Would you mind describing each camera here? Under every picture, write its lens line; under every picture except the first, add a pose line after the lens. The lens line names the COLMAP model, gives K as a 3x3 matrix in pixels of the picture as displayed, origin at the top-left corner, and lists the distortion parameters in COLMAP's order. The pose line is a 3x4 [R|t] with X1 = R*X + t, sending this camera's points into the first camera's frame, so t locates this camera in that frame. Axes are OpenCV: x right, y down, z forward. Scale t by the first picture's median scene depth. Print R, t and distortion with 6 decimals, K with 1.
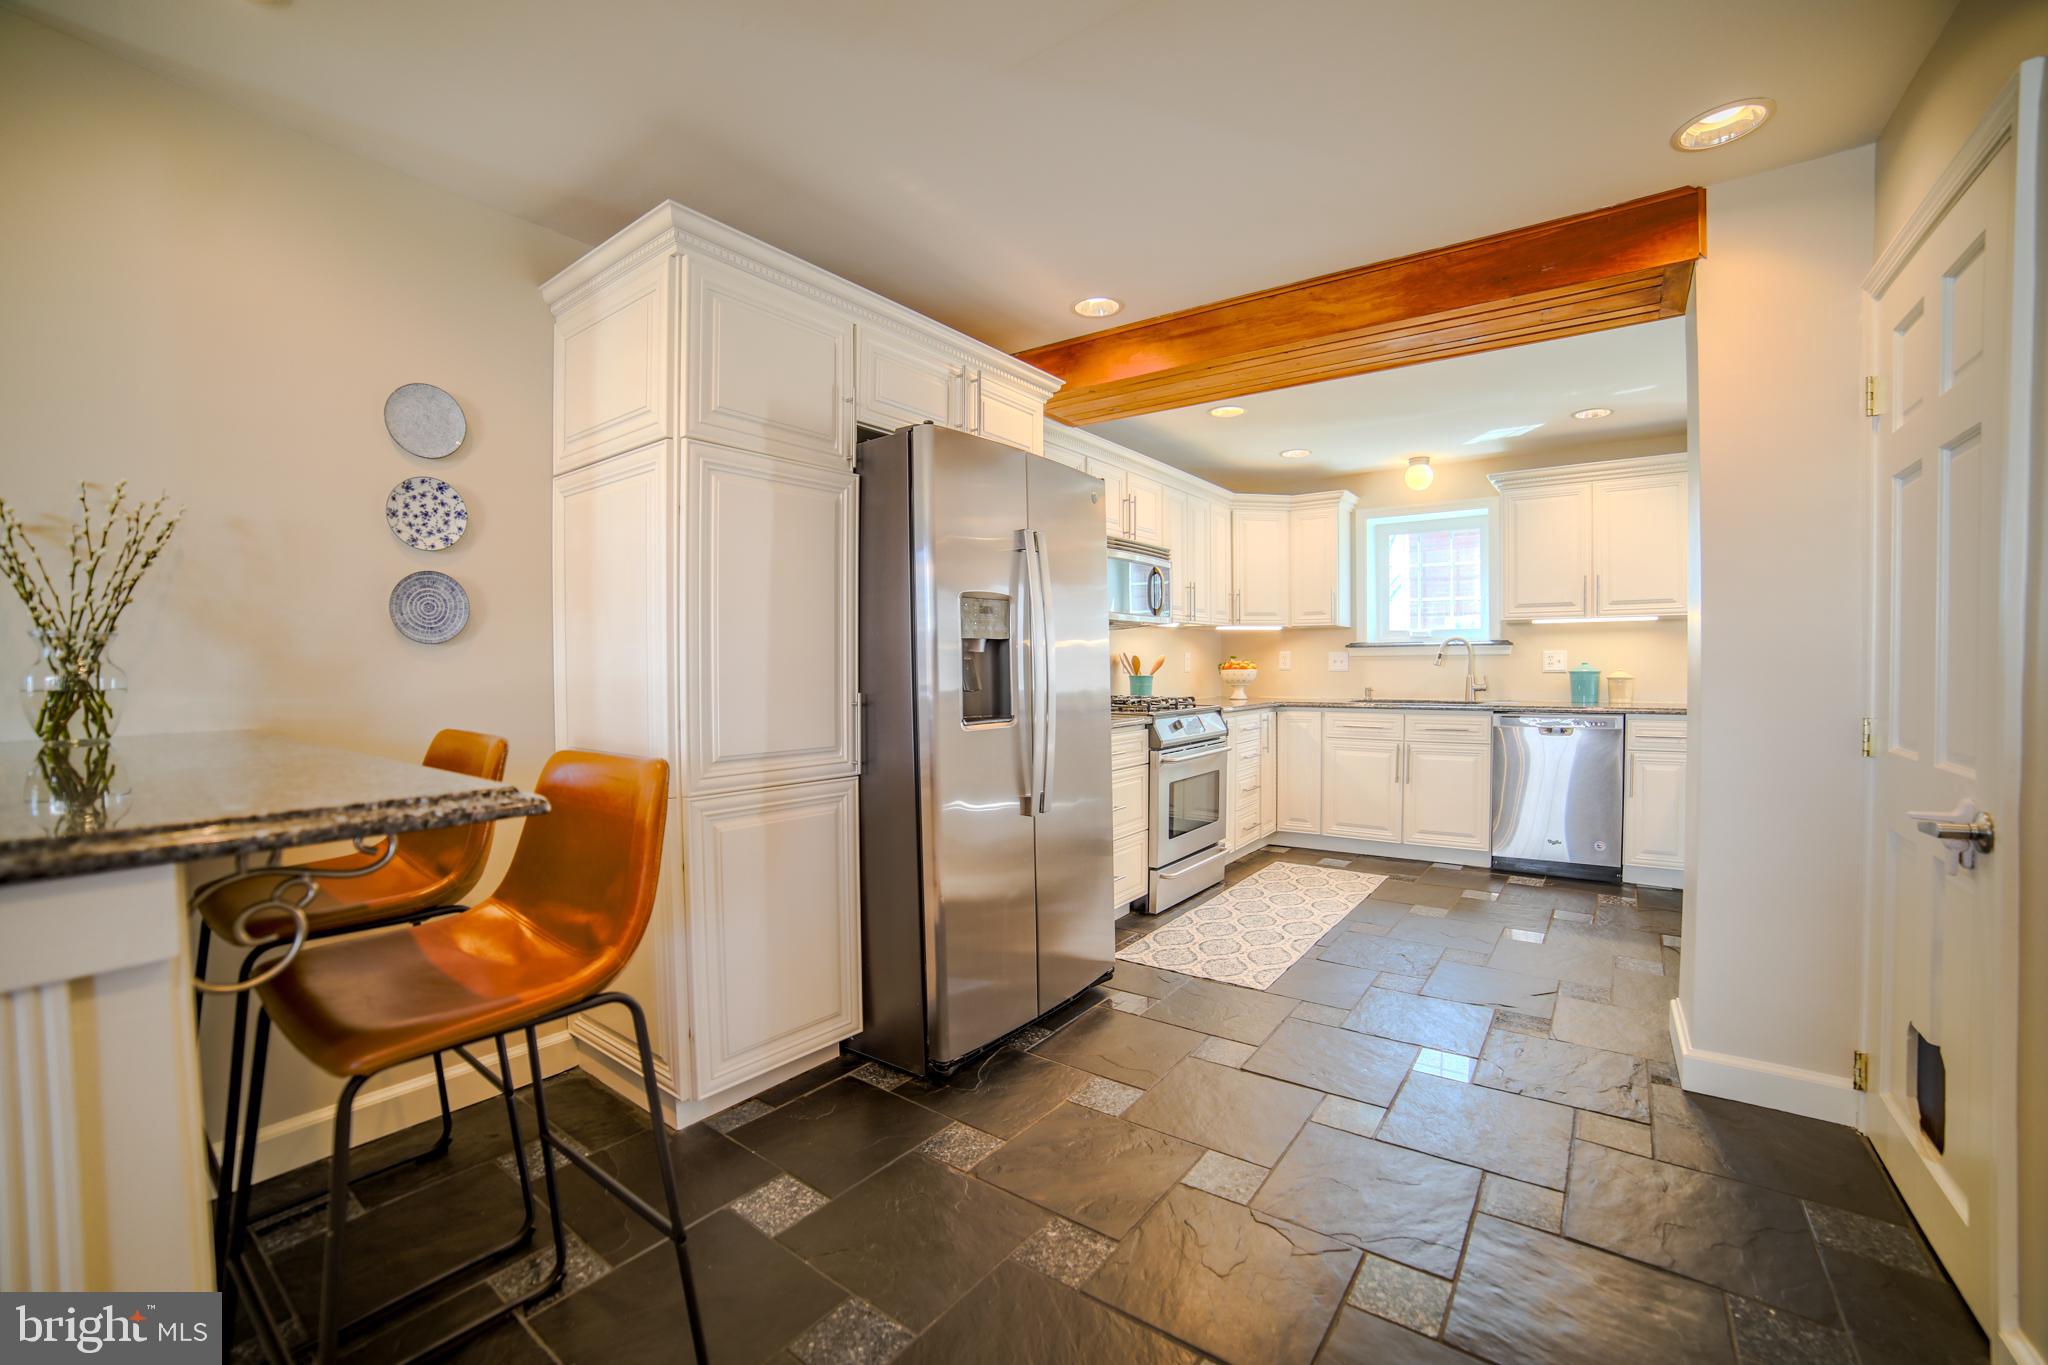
lens RADIAL K [[839.9, 0, 1024.0], [0, 839.9, 682.5], [0, 0, 1]] dist [-0.103385, 0.035699]
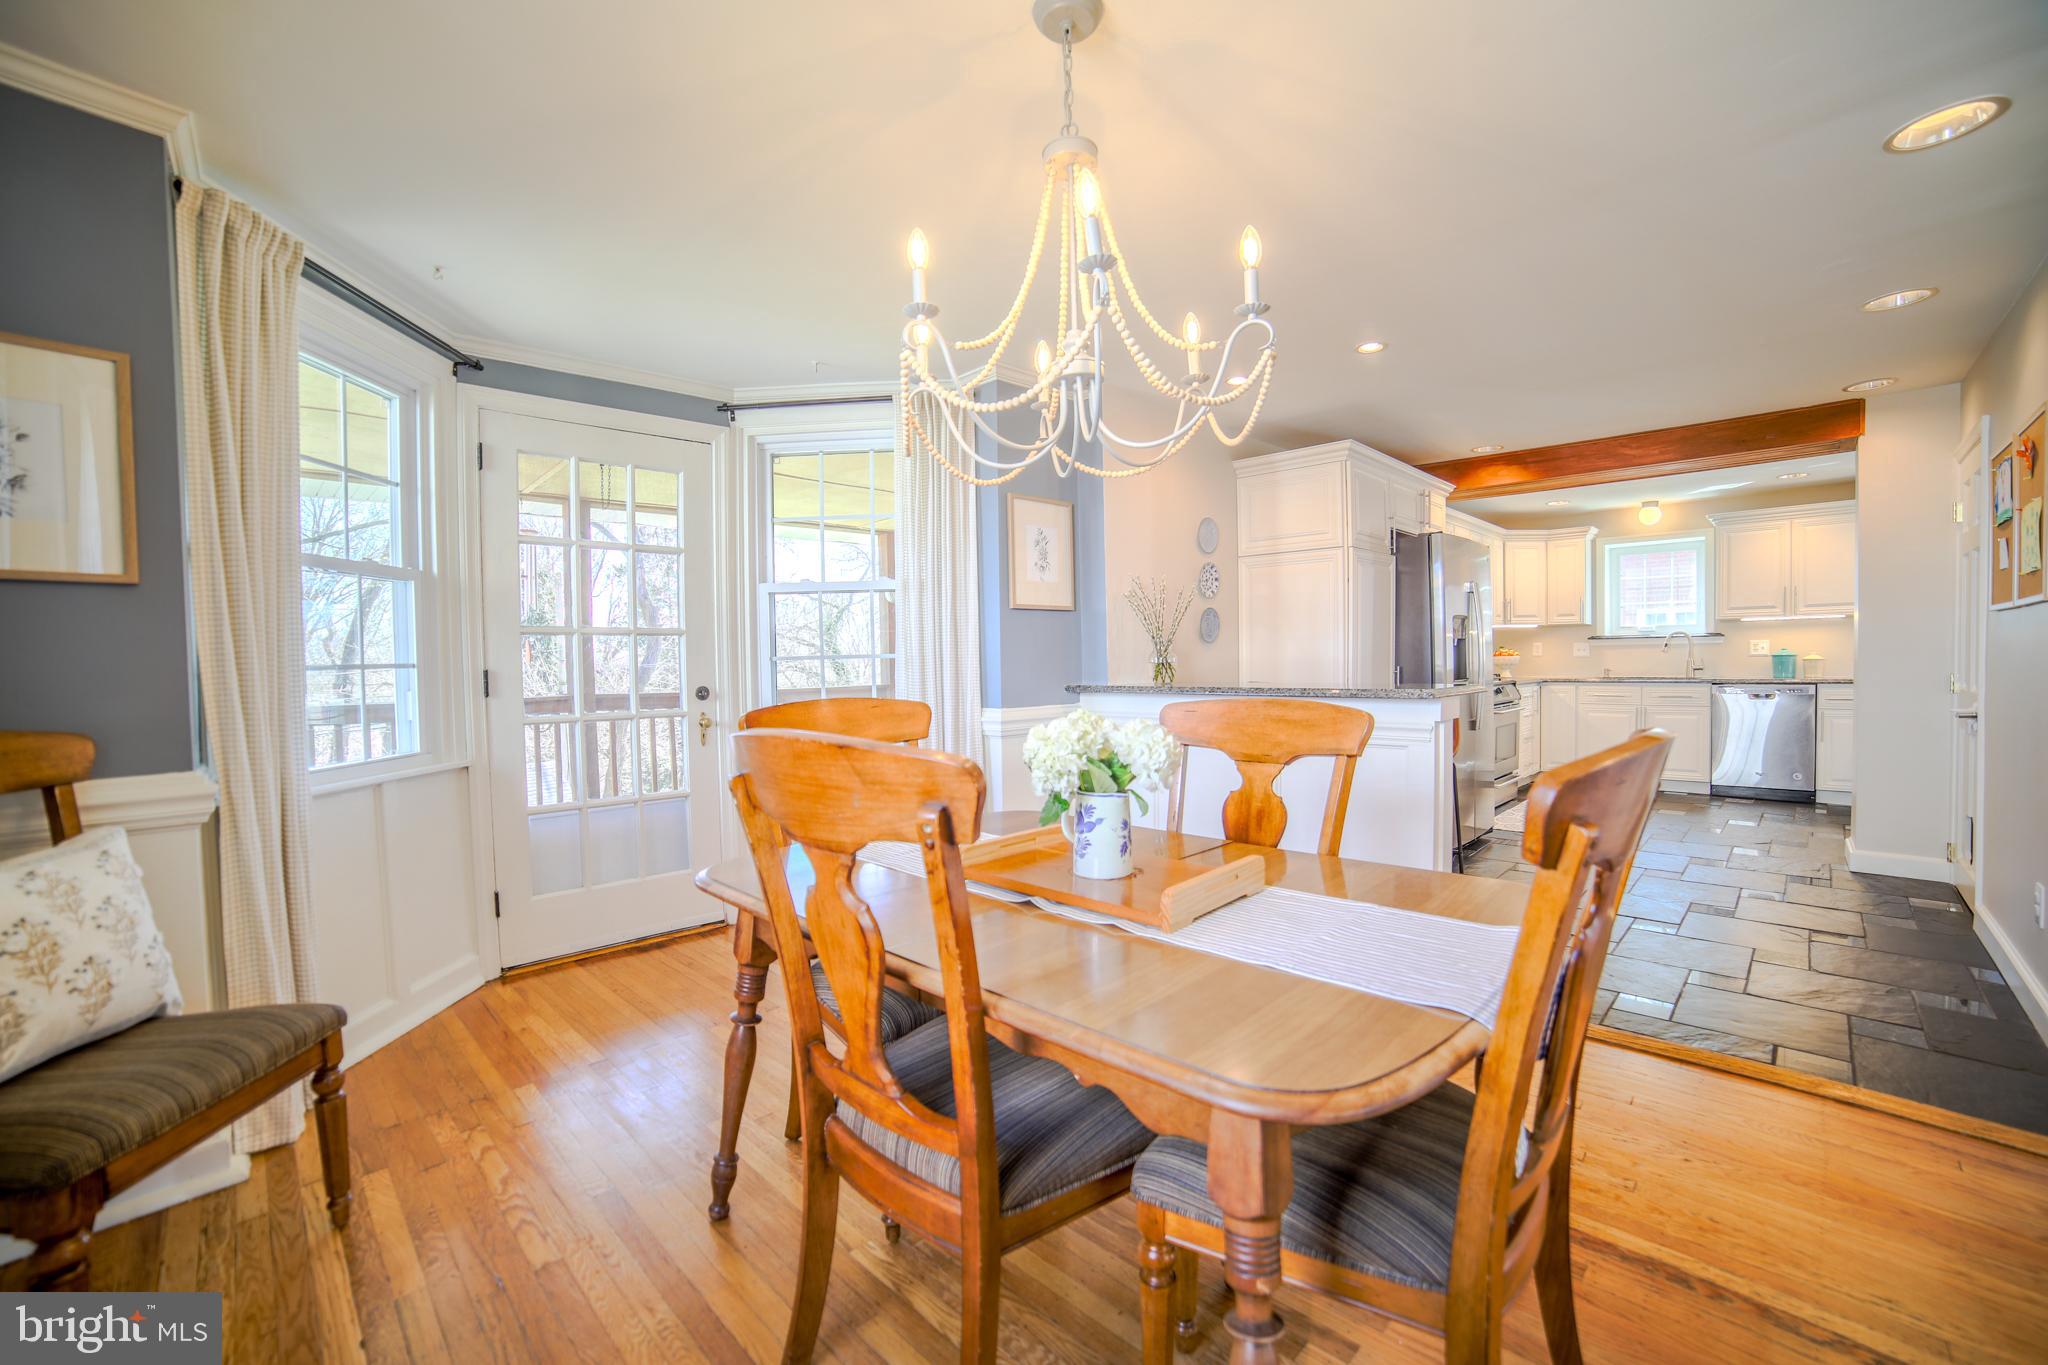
lens RADIAL K [[839.9, 0, 1024.0], [0, 839.9, 682.5], [0, 0, 1]] dist [-0.103385, 0.035699]
pose [[0.987863, -0.005053, -0.155246, -0.416524], [0.006074, 0.999963, 0.006106, 0.018910], [0.155209, -0.006975, 0.987857, -0.580474]]
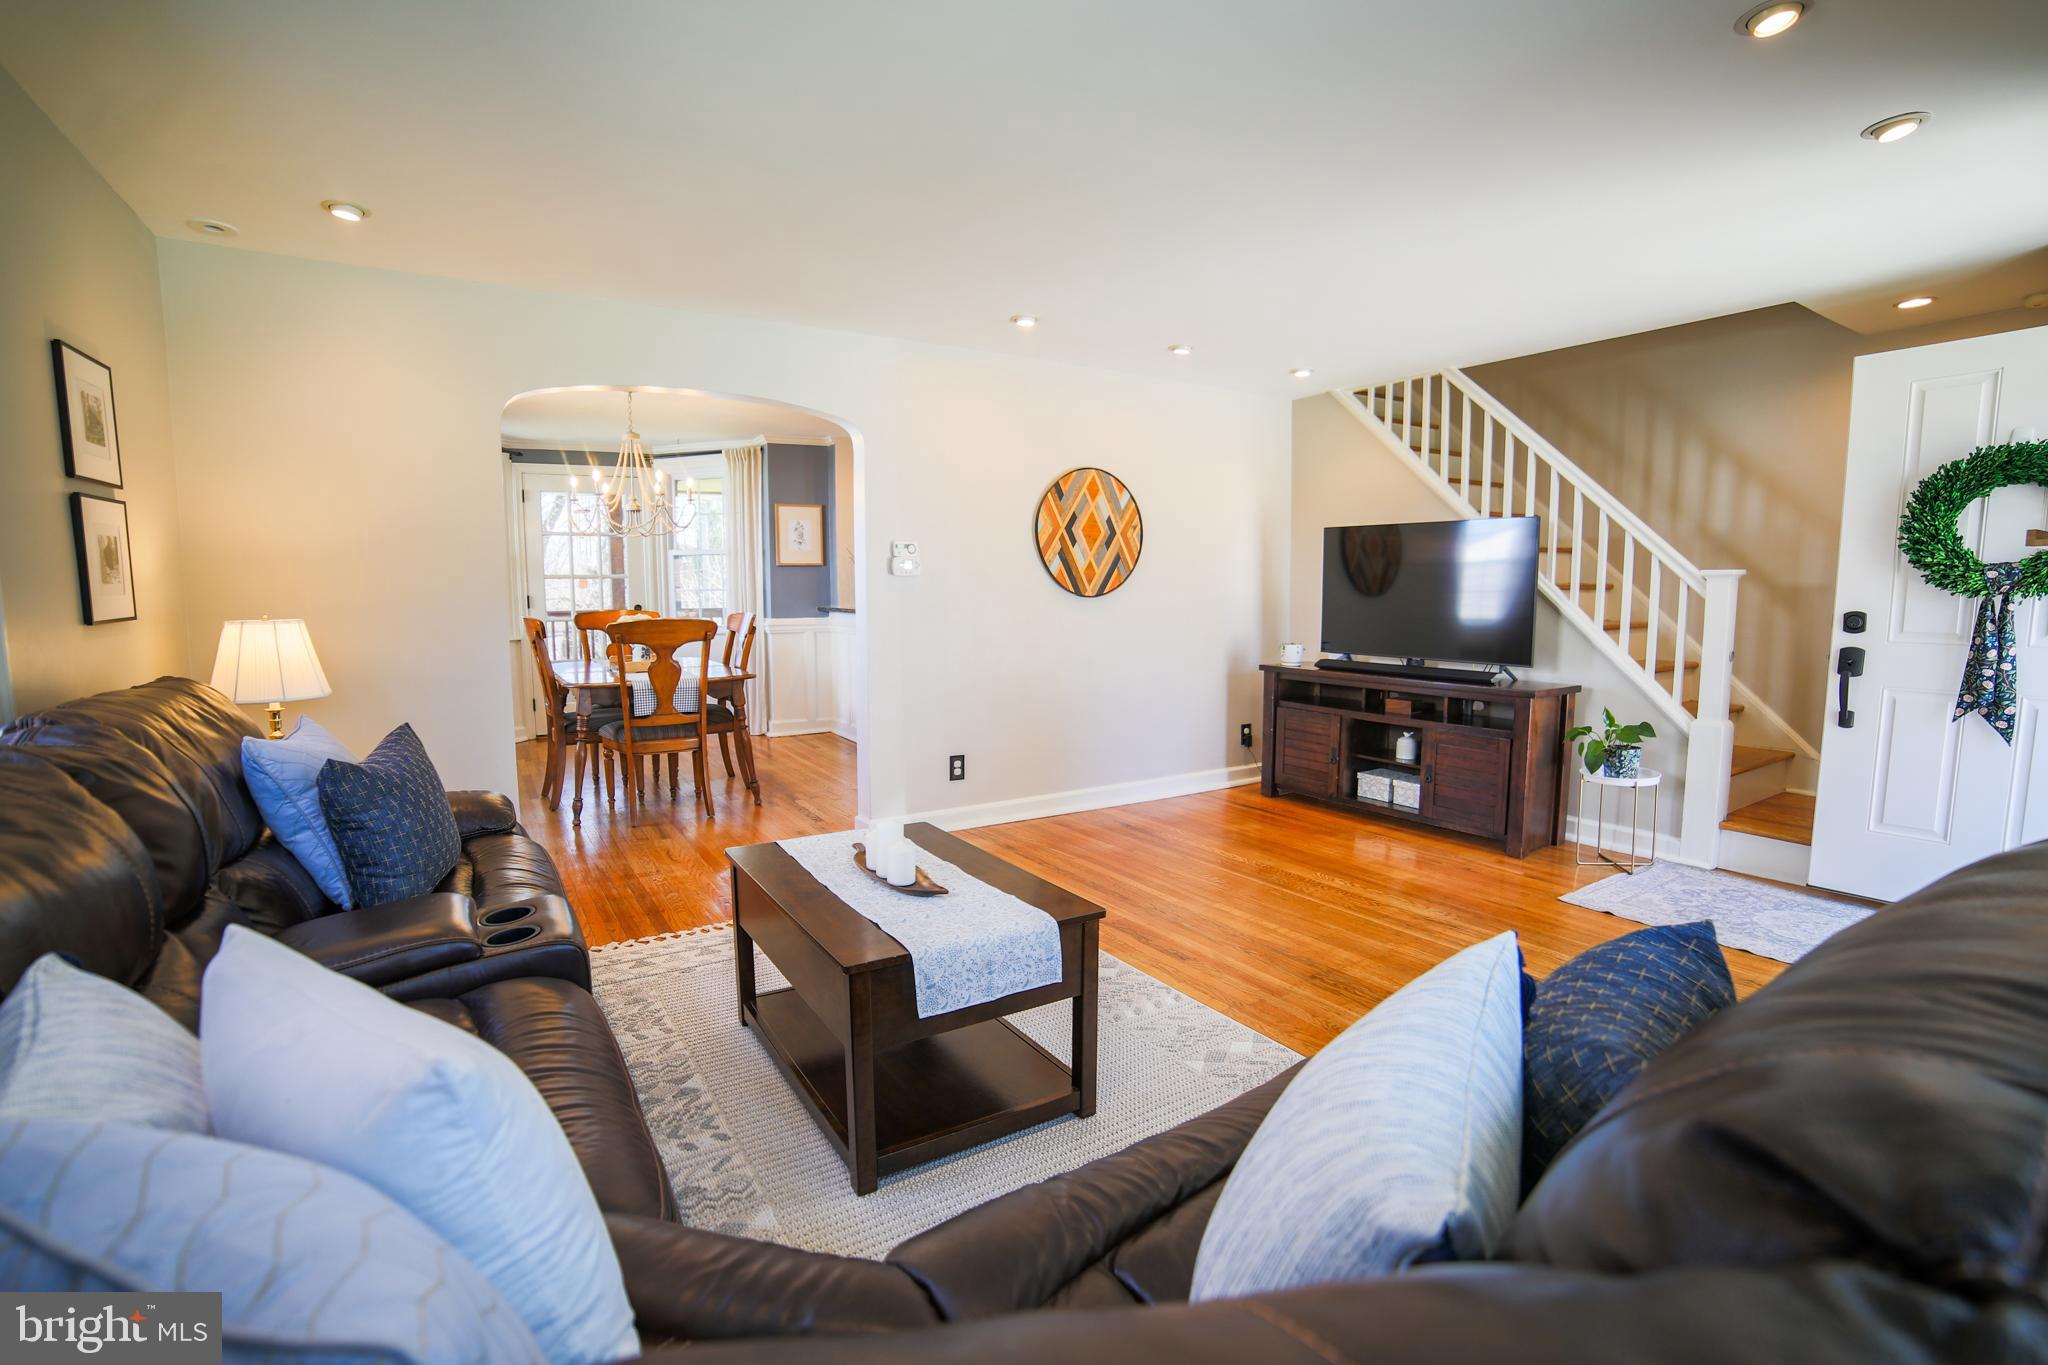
lens RADIAL K [[927.3, 0, 1024.0], [0, 927.3, 682.5], [0, 0, 1]] dist [-0.109339, 0.053146]
pose [[0.928057, 0.045189, -0.369687, 0.518437], [-0.013392, 0.996019, 0.088132, 0.010016], [0.372198, -0.076840, 0.924967, -1.190401]]
